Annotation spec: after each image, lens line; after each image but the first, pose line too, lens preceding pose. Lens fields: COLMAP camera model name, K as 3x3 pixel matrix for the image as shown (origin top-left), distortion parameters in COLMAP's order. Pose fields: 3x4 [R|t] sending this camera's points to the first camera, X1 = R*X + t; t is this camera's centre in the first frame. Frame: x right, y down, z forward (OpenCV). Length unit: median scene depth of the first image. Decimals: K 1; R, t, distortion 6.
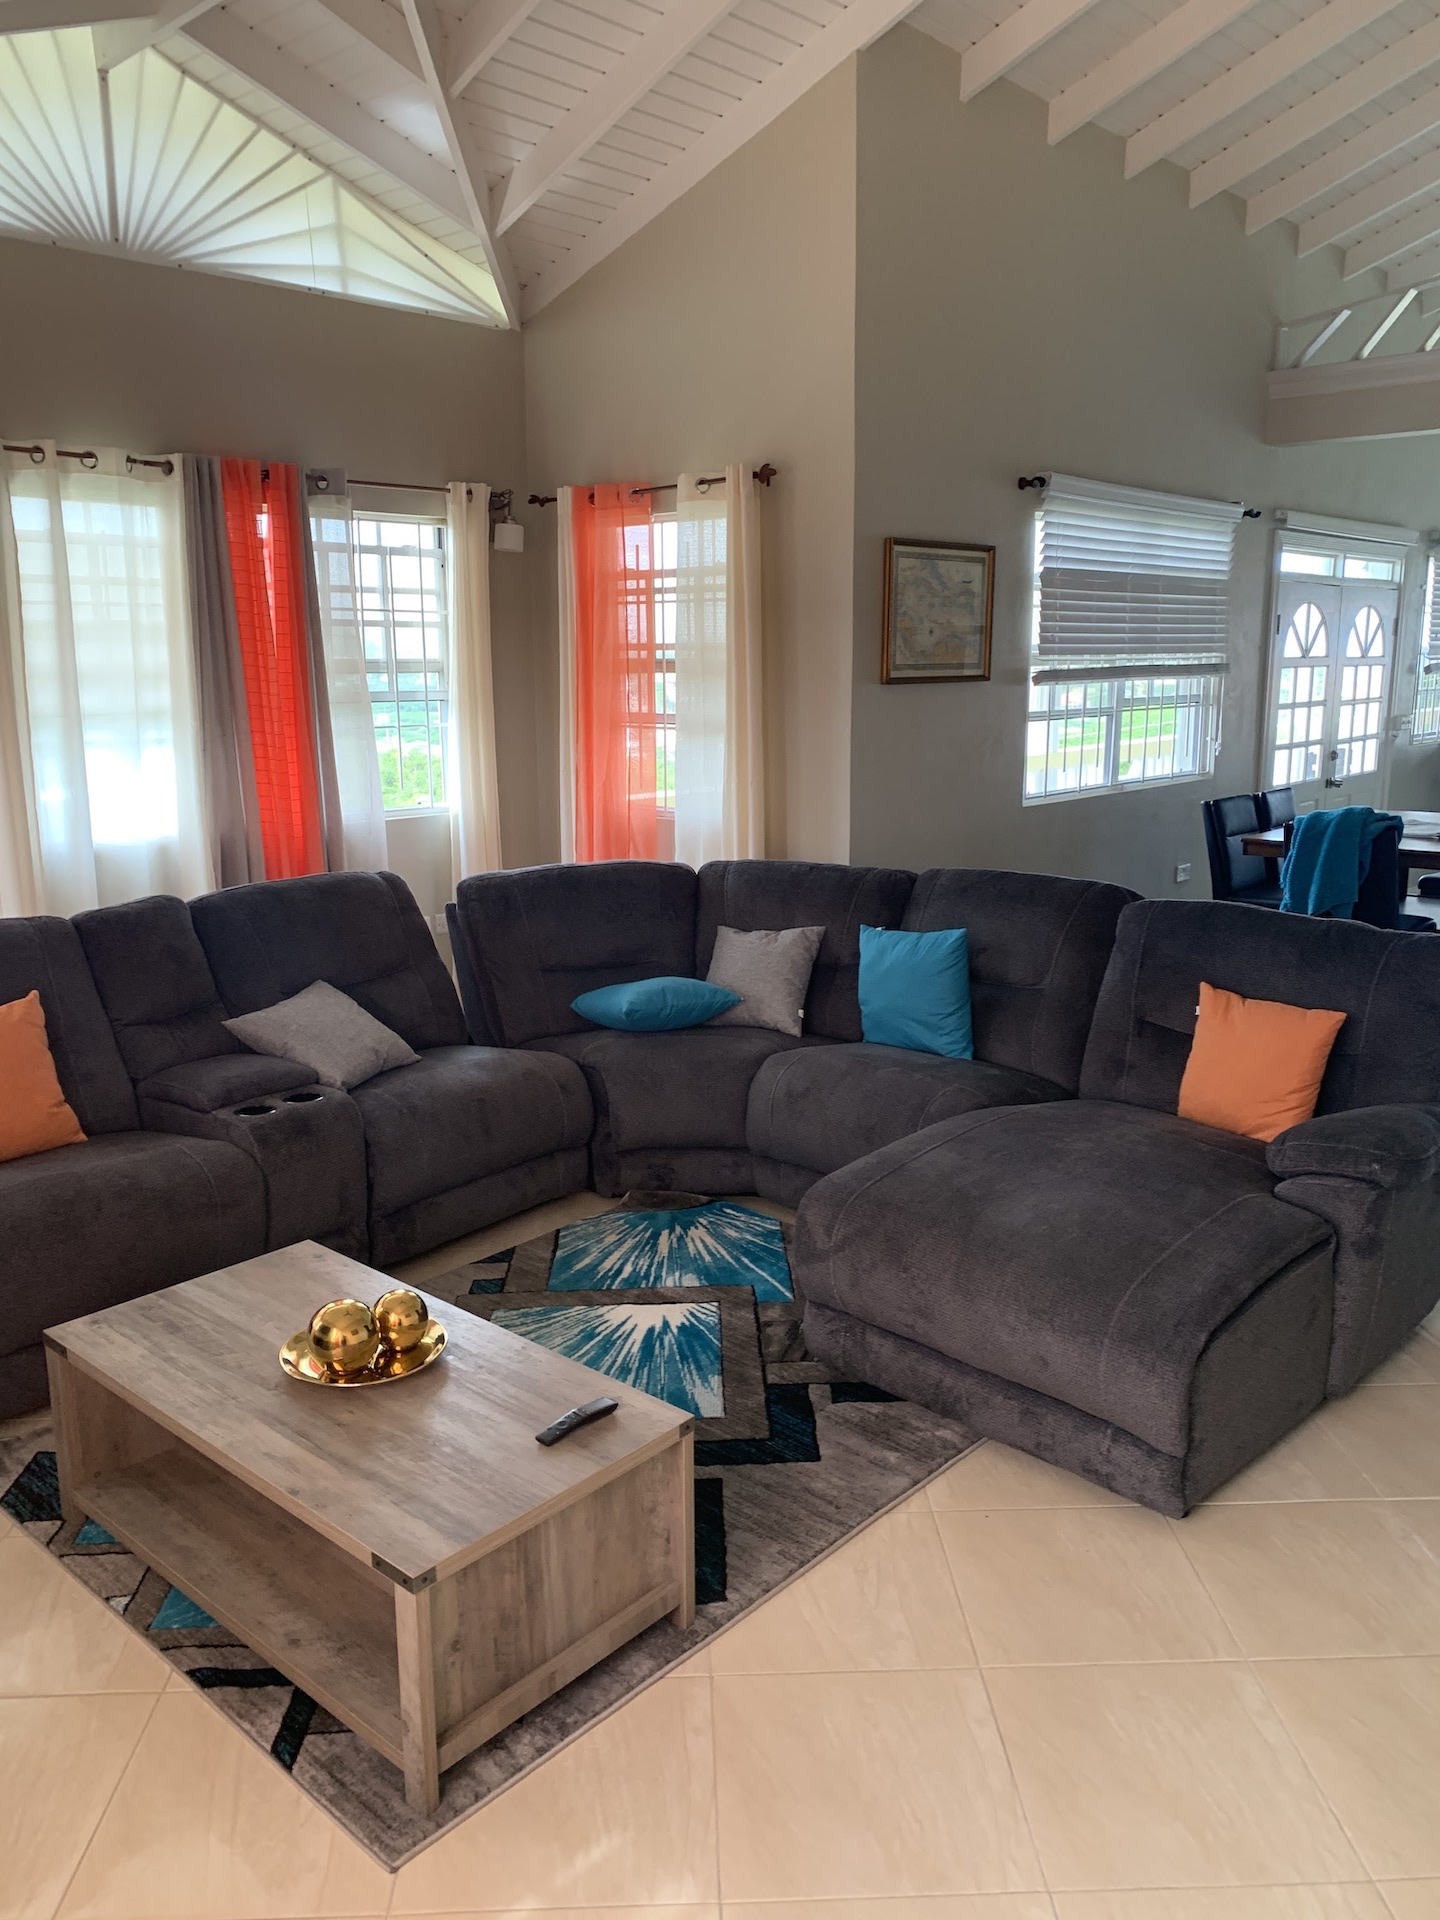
lens RADIAL K [[1482.6, 0, 759.8], [0, 1482.6, 960.5], [0, 0, 1]] dist [0.063010, -0.077109]
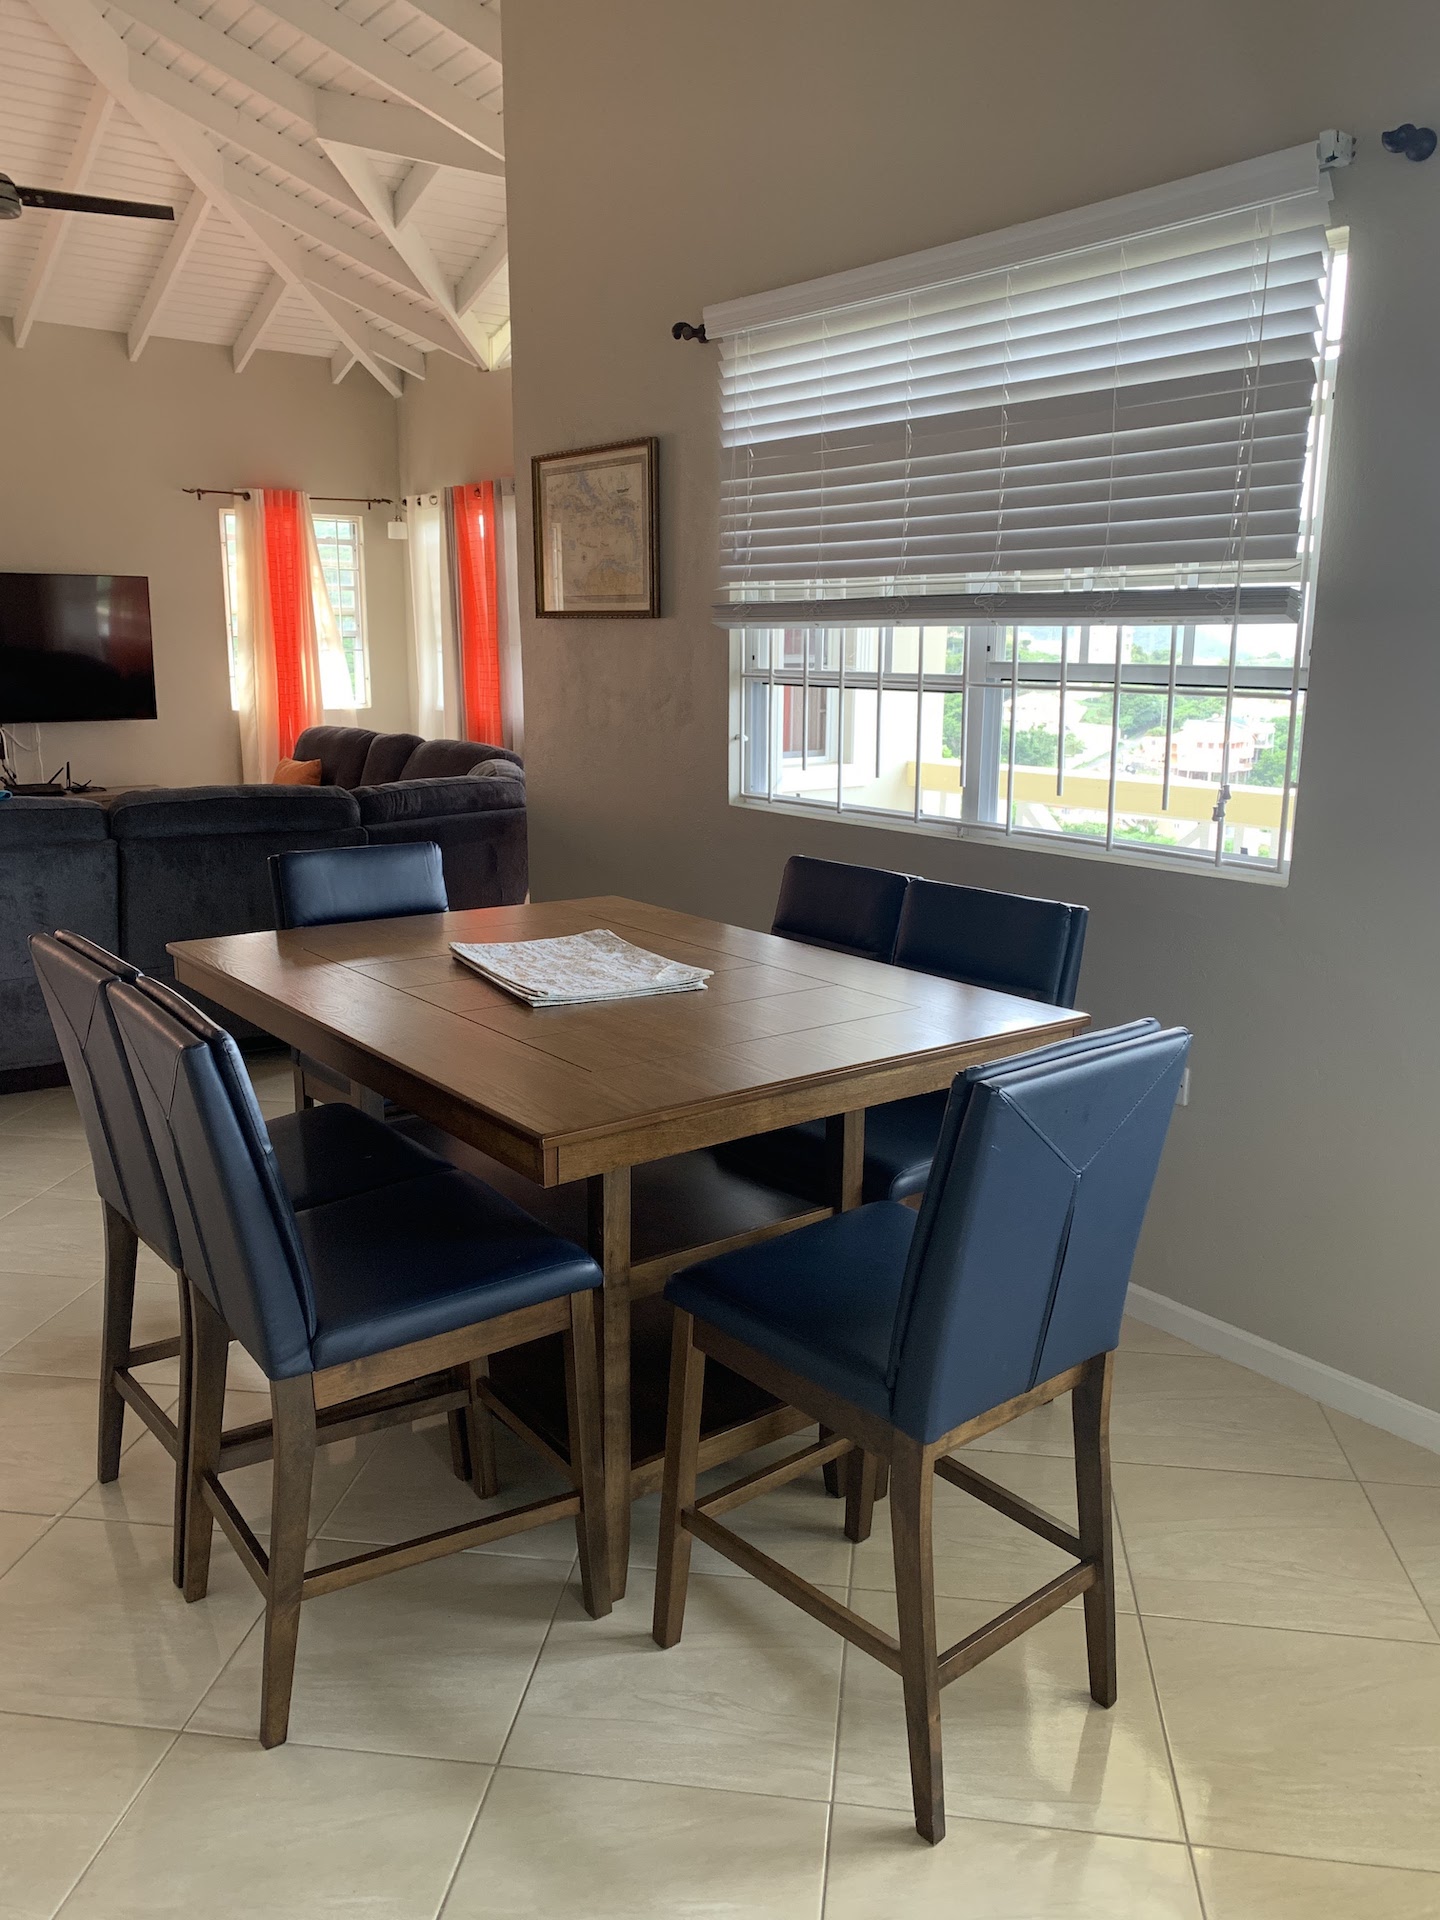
lens RADIAL K [[1482.6, 0, 759.8], [0, 1482.6, 960.5], [0, 0, 1]] dist [0.063010, -0.077109]
pose [[-0.187269, 0.216546, -0.958143, 0.653688], [-0.202384, 0.945967, 0.253350, -0.163147], [0.961234, 0.241358, -0.133325, 0.863002]]
